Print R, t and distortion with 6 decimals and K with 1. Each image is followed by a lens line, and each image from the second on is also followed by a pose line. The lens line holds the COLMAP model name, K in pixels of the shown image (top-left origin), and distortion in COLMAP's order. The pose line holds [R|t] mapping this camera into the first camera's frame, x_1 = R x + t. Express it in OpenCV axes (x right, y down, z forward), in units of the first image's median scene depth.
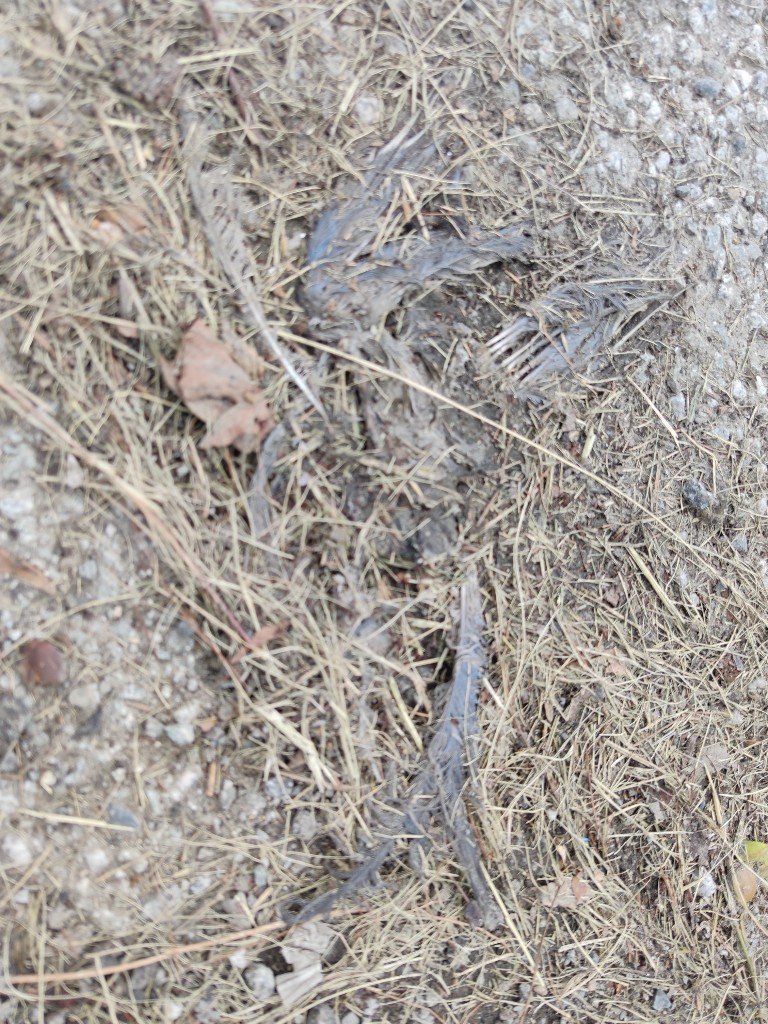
lens RADIAL K [[979.3, 0, 384.0], [0, 979.3, 512.0], [0, 0, 1]] dist [-0.053295, -0.002715]
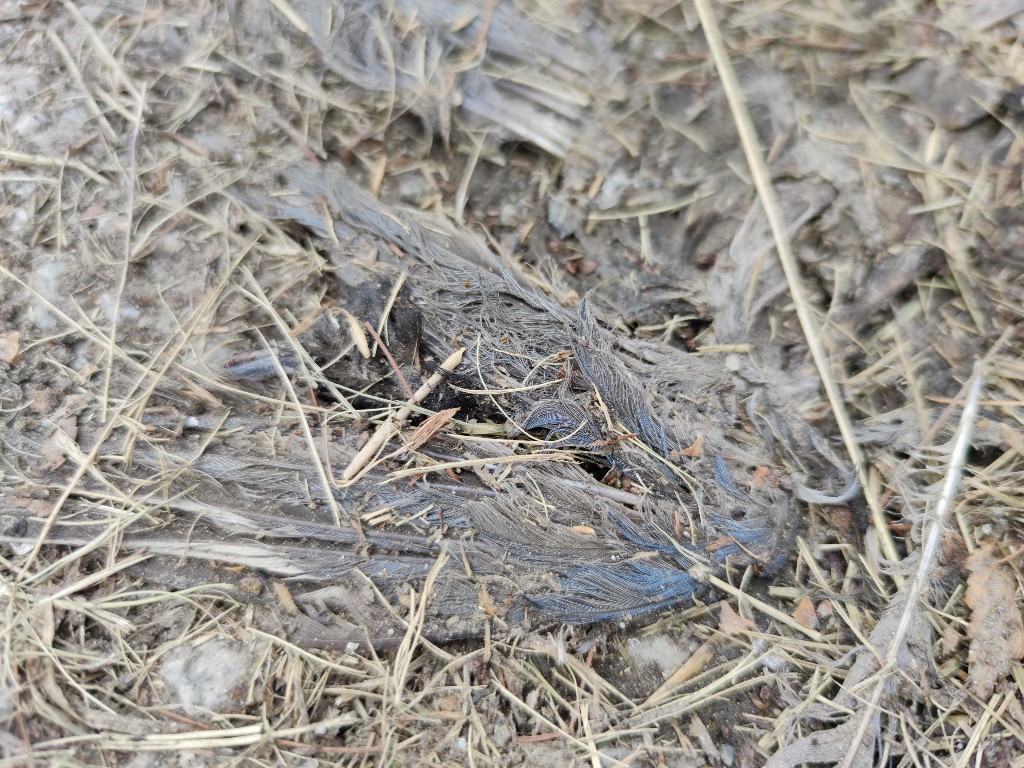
lens RADIAL K [[979.3, 0, 512.0], [0, 979.3, 384.0], [0, 0, 1]] dist [-0.053295, -0.002715]
pose [[-0.467864, -0.882908, 0.039721, 0.008869], [0.853692, -0.439837, 0.278843, -0.374789], [-0.228722, 0.164370, 0.959515, 0.629977]]
